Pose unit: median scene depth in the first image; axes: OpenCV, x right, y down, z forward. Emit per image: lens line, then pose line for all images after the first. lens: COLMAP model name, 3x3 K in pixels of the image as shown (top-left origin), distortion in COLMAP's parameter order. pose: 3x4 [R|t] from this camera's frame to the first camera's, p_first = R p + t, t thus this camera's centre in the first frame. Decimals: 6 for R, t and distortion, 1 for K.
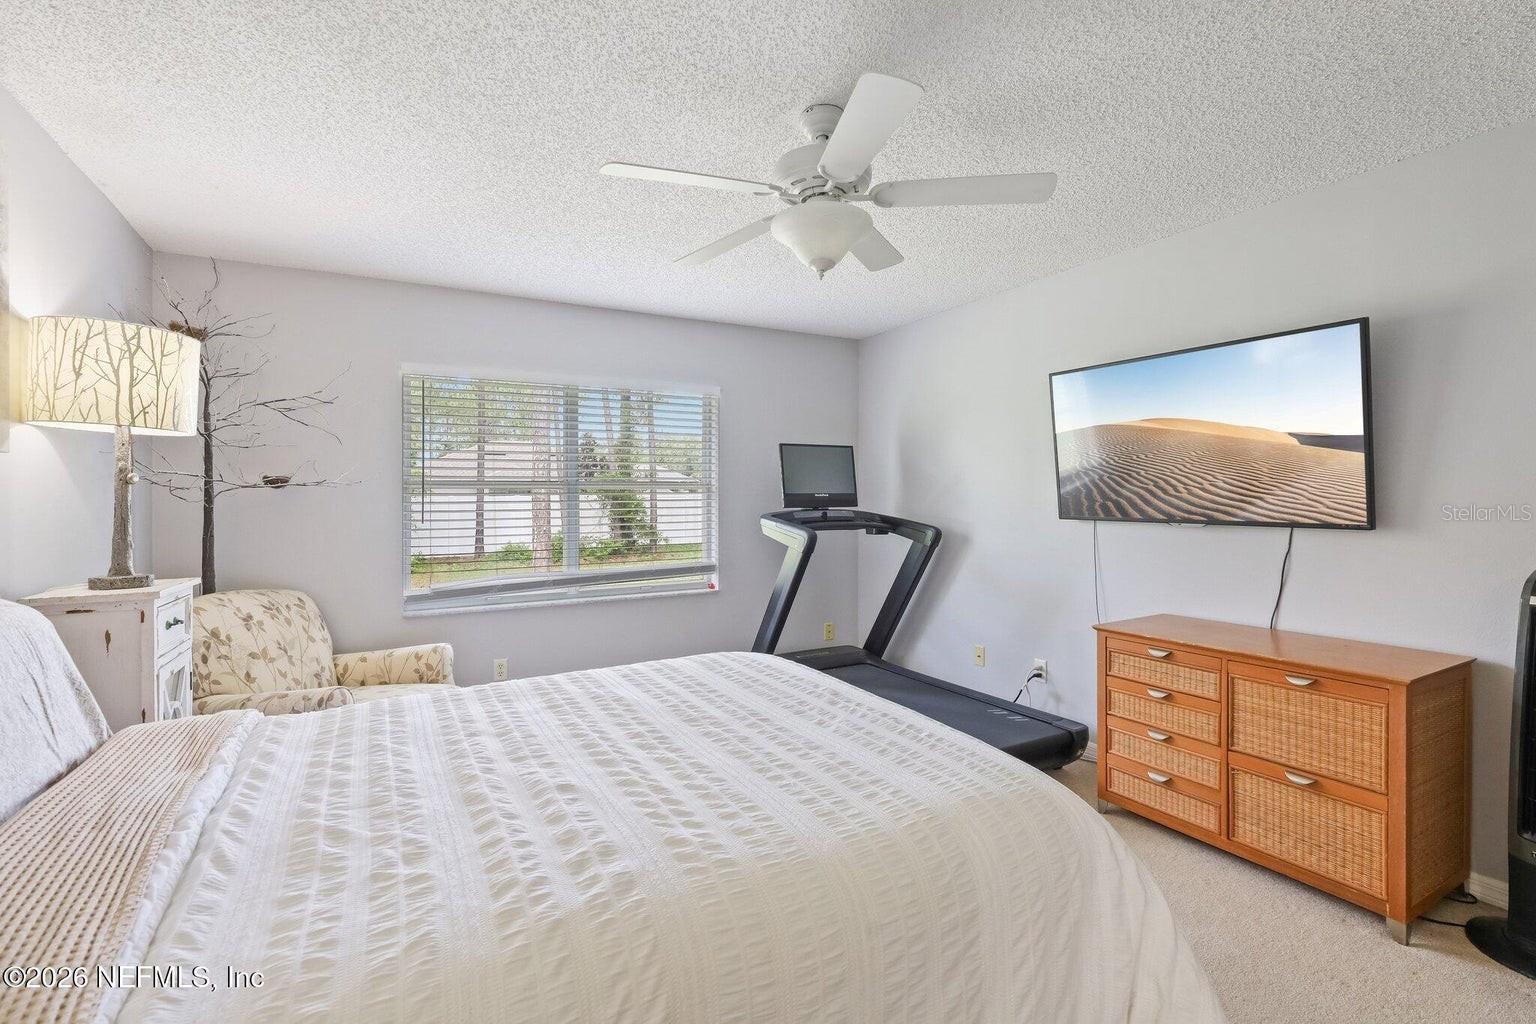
lens RADIAL K [[695.6, 0, 768.0], [0, 695.6, 512.0], [0, 0, 1]] dist [0.000981, 0.000067]
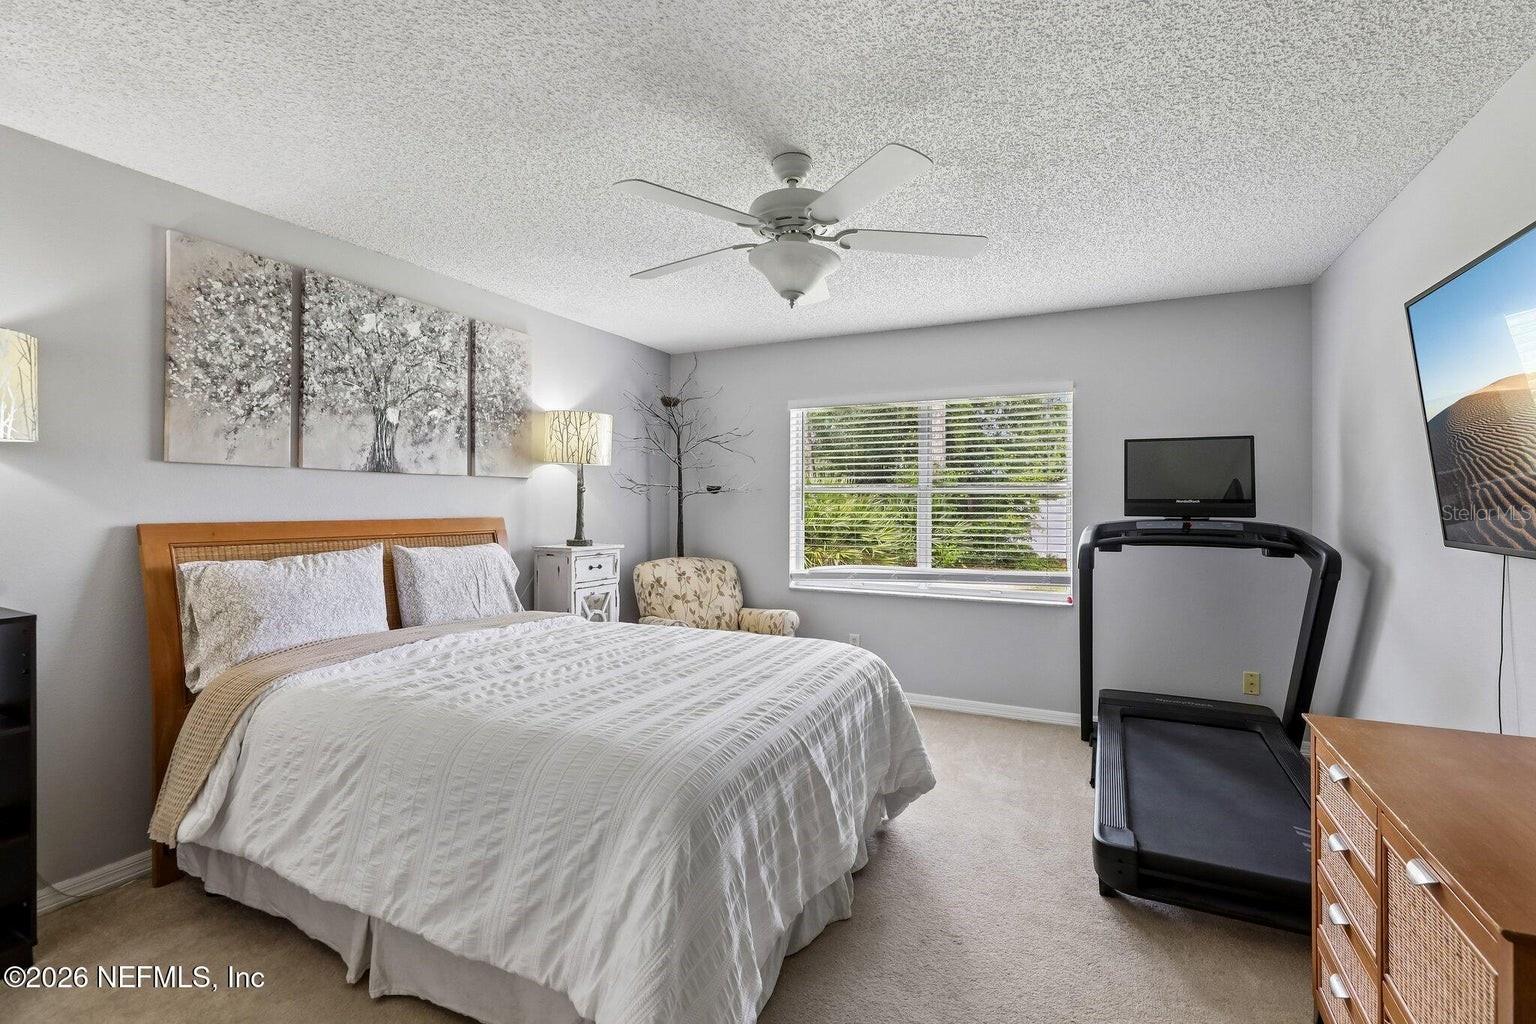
lens RADIAL K [[700.2, 0, 766.5], [0, 700.2, 506.6], [0, 0, 1]] dist [-0.000779, -0.000134]
pose [[0.564604, 0.015556, -0.825216, 0.665405], [-0.024498, 0.999698, 0.002084, -0.011696], [0.824999, 0.019039, 0.564814, 0.227471]]
